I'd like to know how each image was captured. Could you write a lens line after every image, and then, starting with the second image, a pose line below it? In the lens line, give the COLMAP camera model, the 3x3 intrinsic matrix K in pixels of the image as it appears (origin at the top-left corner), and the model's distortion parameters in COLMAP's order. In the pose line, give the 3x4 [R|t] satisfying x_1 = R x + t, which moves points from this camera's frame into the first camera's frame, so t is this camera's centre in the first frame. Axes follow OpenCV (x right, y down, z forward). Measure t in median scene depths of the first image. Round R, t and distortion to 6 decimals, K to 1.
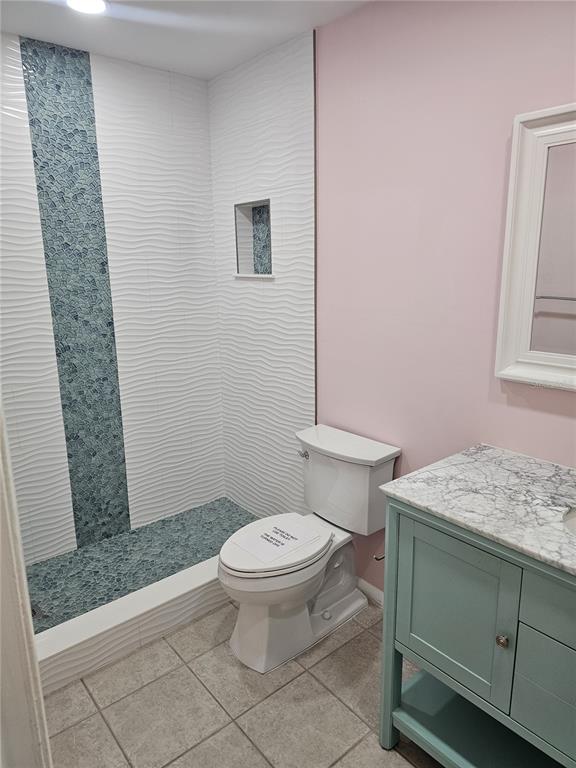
lens RADIAL K [[522.2, 0, 290.5], [0, 522.2, 371.1], [0, 0, 1]] dist [0.014016, -0.001092]
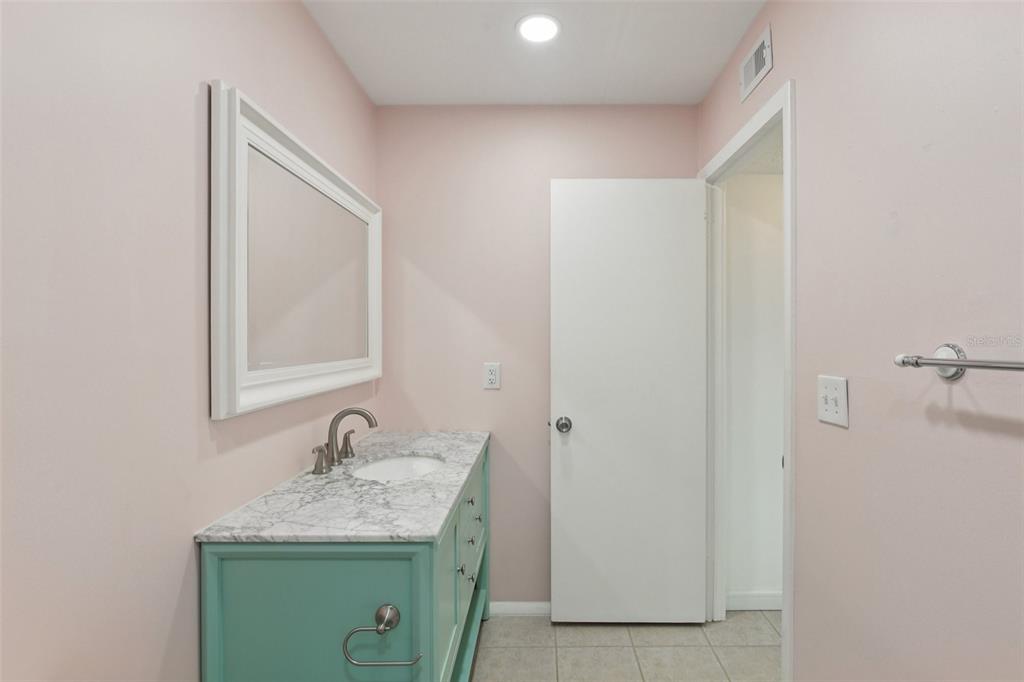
lens RADIAL K [[474.8, 0, 510.8], [0, 474.8, 336.3], [0, 0, 1]] dist [-0.002671, -0.000154]
pose [[-0.726546, 0.022880, 0.686737, -0.298345], [0.163185, 0.976596, 0.140107, -0.108385], [-0.667459, 0.213860, -0.713275, 1.033761]]
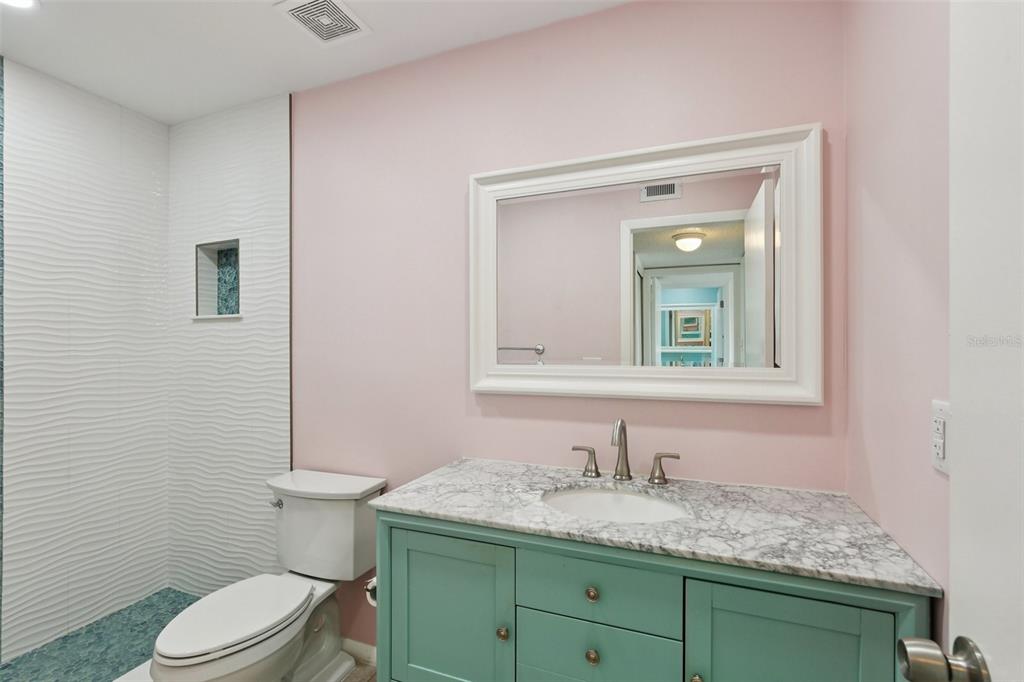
lens RADIAL K [[469.4, 0, 512.0], [0, 469.4, 341.0], [0, 0, 1]] dist [-0.022004, 0.007814]
pose [[0.879166, 0.012765, 0.476345, -0.004602], [0.093609, 0.975536, -0.198913, 0.098972], [-0.467231, 0.219467, 0.856463, 0.076061]]
